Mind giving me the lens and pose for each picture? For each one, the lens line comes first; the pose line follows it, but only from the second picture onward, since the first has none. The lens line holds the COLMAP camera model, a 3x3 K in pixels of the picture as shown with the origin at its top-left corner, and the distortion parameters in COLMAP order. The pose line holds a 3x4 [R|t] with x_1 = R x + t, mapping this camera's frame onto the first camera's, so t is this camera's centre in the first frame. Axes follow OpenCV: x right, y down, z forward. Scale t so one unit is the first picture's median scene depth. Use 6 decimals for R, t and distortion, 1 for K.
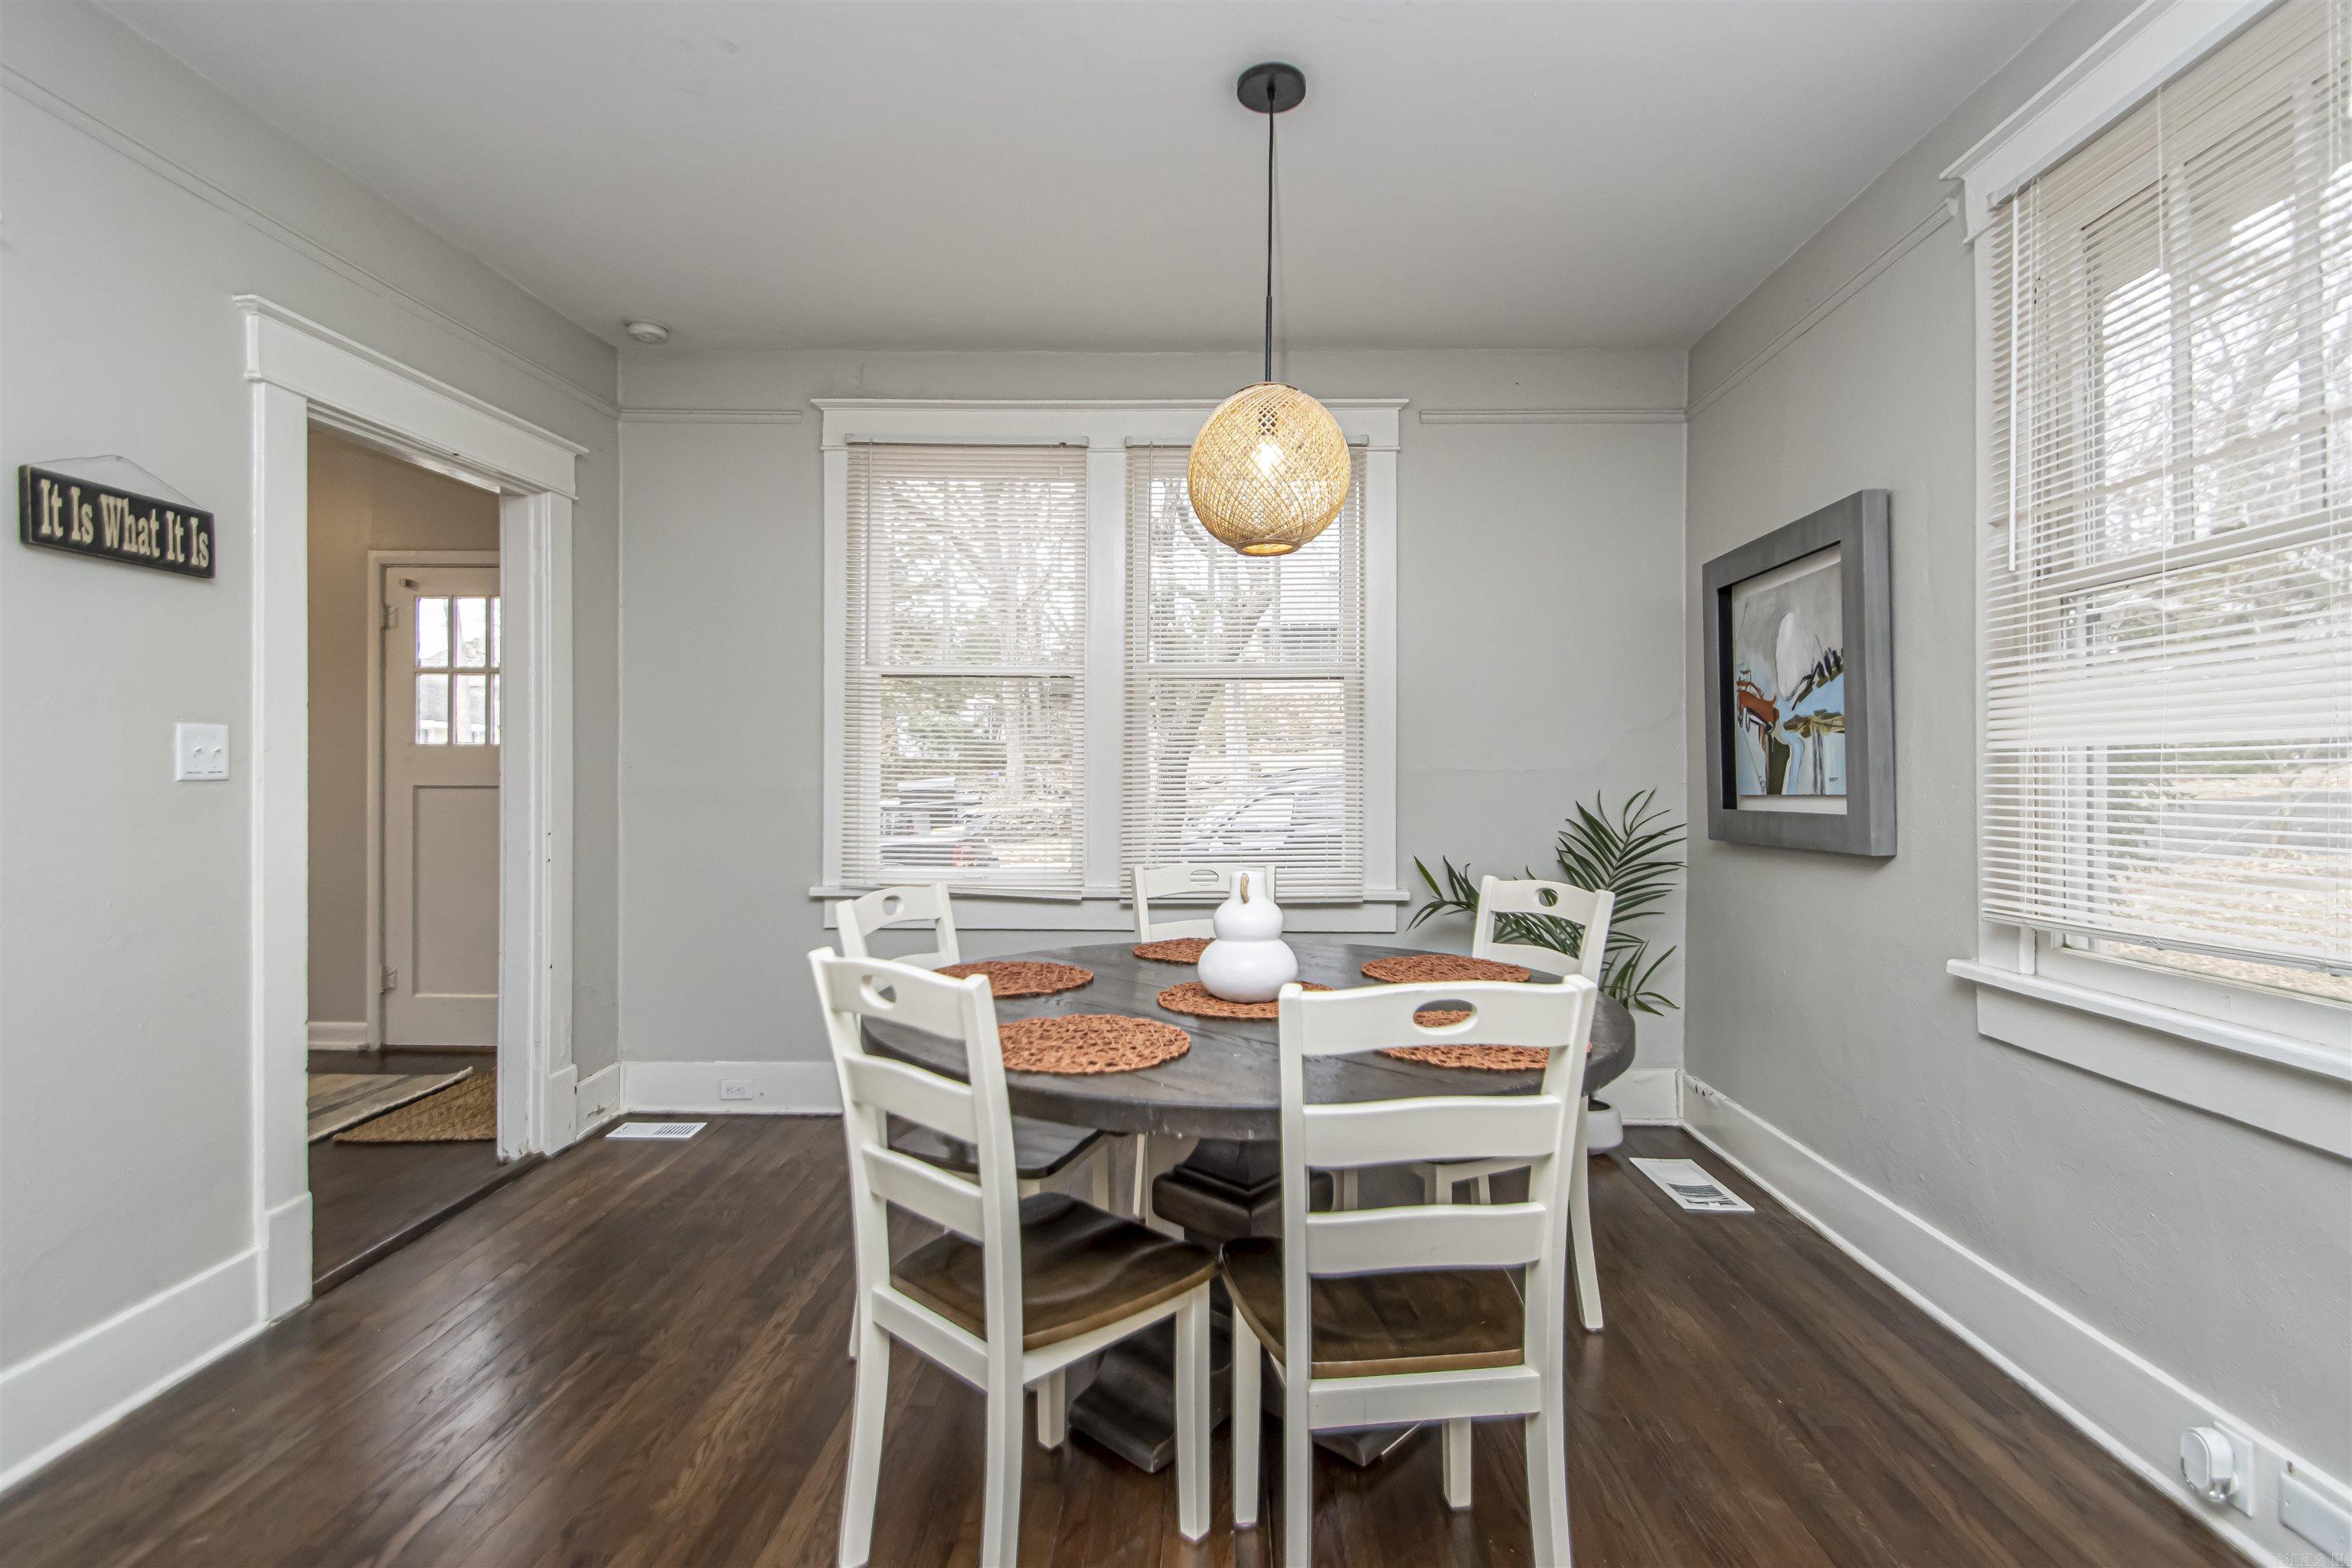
lens RADIAL K [[1104.6, 0, 1178.4], [0, 1104.6, 770.0], [0, 0, 1]] dist [0.014781, -0.013433]
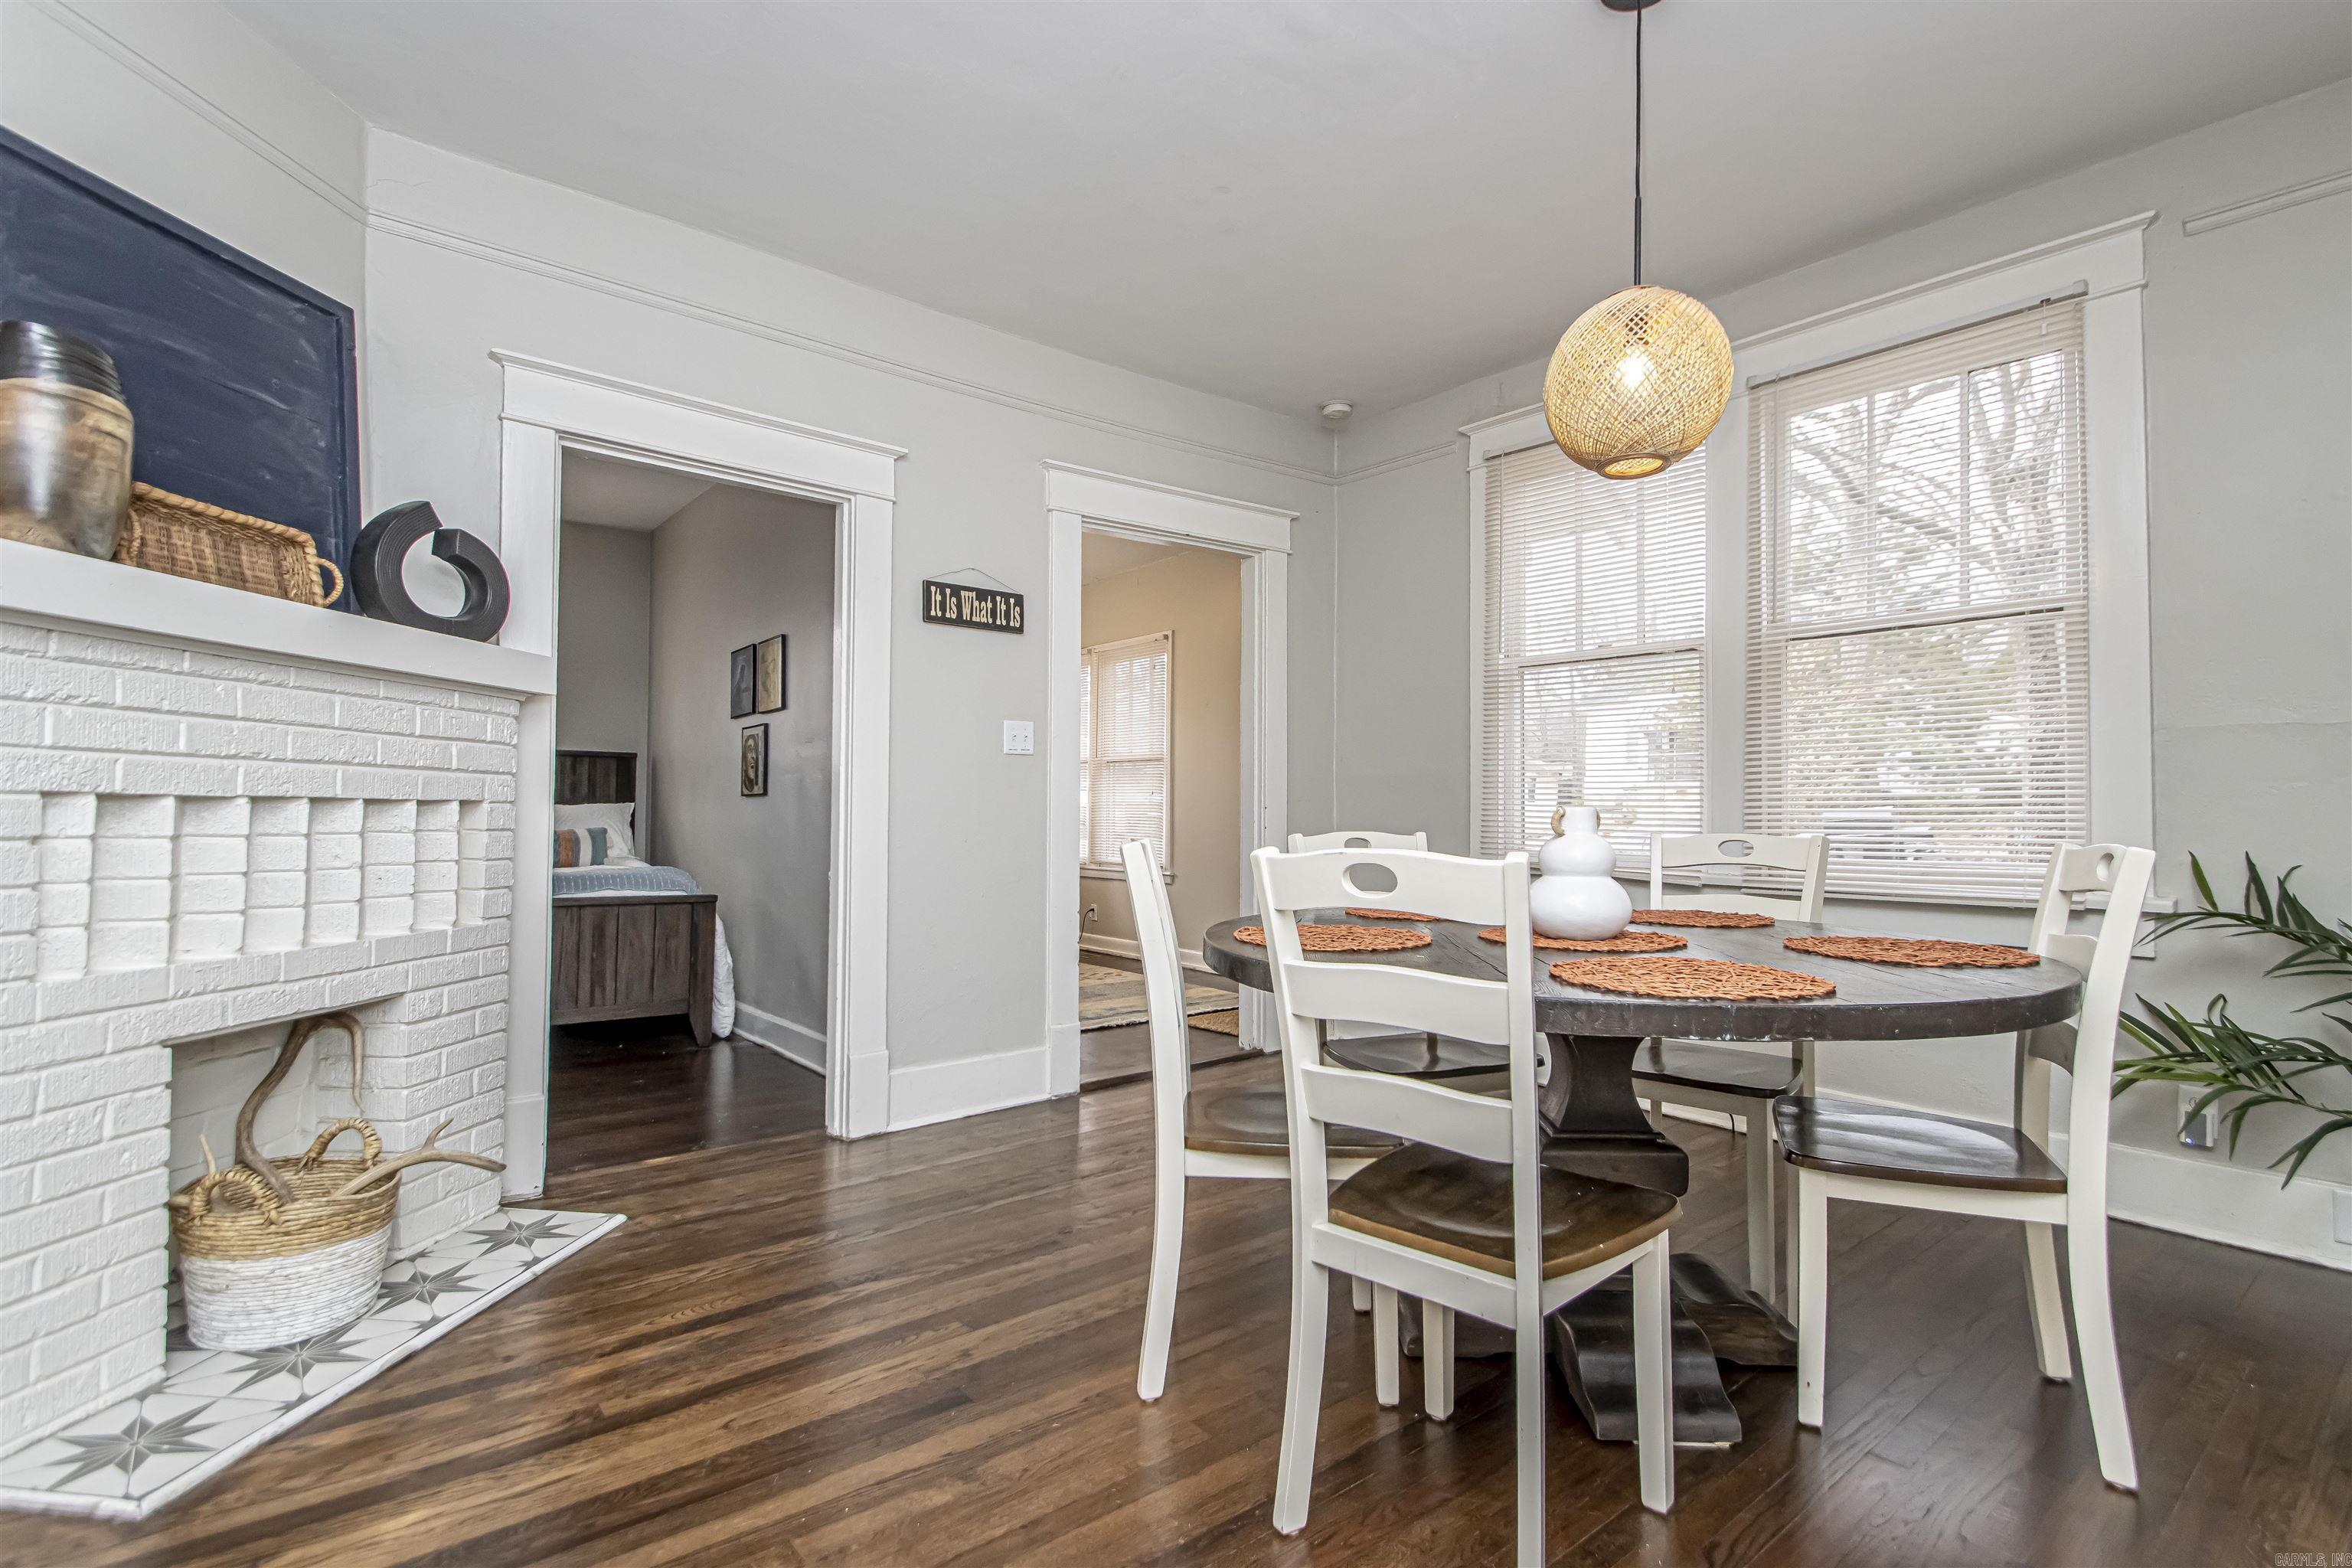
lens RADIAL K [[1088.4, 0, 1193.9], [0, 1088.4, 787.6], [0, 0, 1]] dist [0.016613, -0.016464]
pose [[0.654730, -0.013419, -0.755744, 0.547028], [-0.006223, 0.999713, -0.023143, 0.098371], [0.755837, 0.019856, 0.654459, 0.127973]]
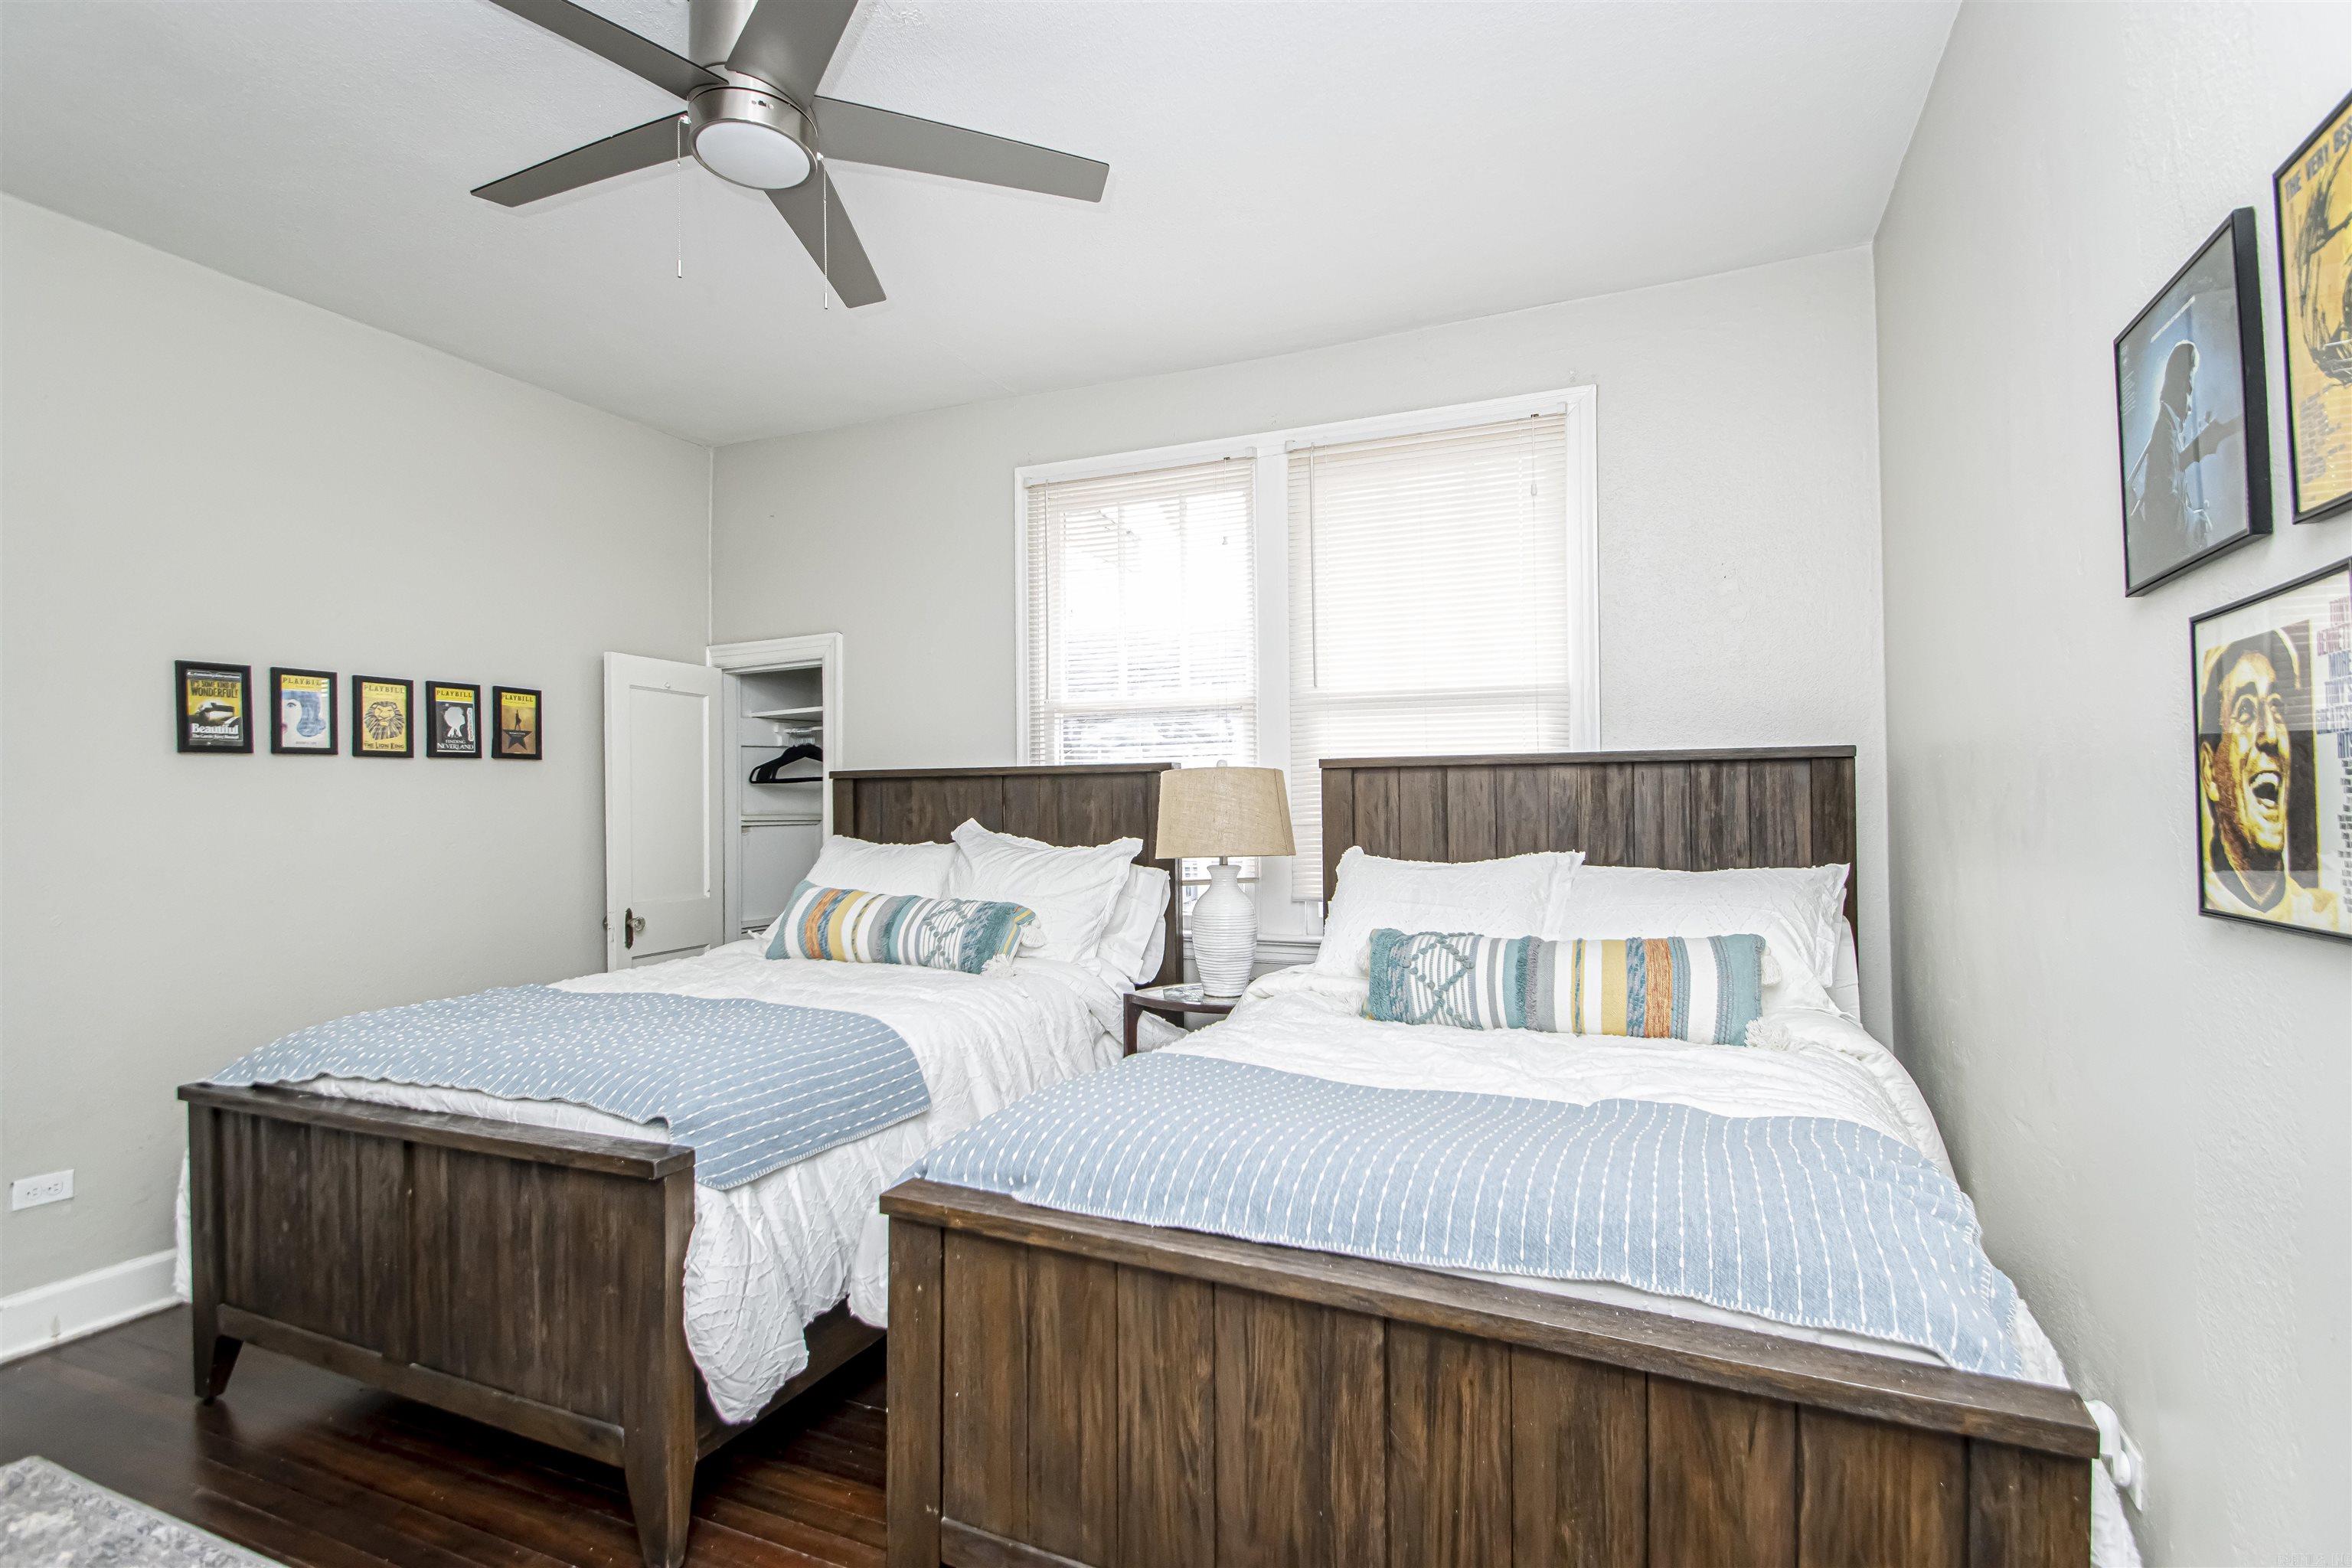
lens RADIAL K [[1104.6, 0, 1178.4], [0, 1104.6, 770.0], [0, 0, 1]] dist [0.014781, -0.013433]
pose [[-0.381965, -0.030152, -0.923685, -1.073428], [0.013867, 0.999168, -0.038350, 0.017992], [0.924073, -0.027457, -0.381229, 0.645806]]
